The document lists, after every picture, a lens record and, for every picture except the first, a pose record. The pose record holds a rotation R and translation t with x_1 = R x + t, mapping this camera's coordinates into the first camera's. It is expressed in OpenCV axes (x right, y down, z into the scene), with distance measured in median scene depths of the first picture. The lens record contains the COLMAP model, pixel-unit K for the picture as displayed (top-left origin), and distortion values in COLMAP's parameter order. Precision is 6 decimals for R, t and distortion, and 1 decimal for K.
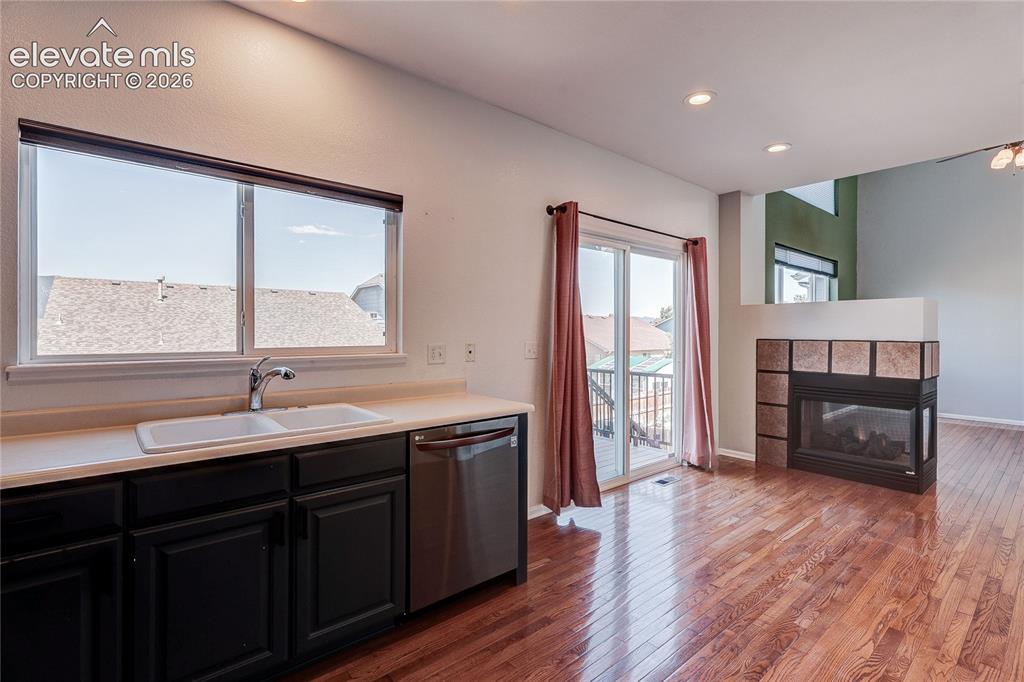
lens RADIAL K [[483.1, 0, 505.3], [0, 483.1, 338.7], [0, 0, 1]] dist [-0.001717, 0.000636]
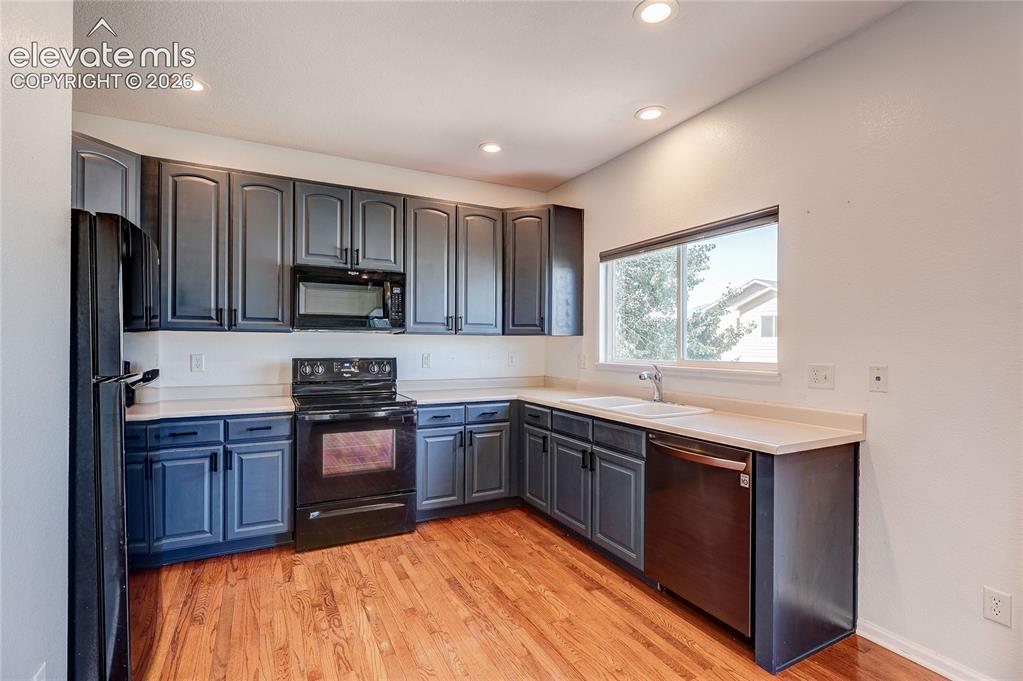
lens RADIAL K [[482.6, 0, 504.8], [0, 482.6, 338.2], [0, 0, 1]] dist [-0.001717, 0.000636]
pose [[-0.232026, -0.011104, -0.972646, 5.687981], [-0.014687, 0.999861, -0.007912, -0.138354], [0.972599, 0.012449, -0.232157, 4.791760]]
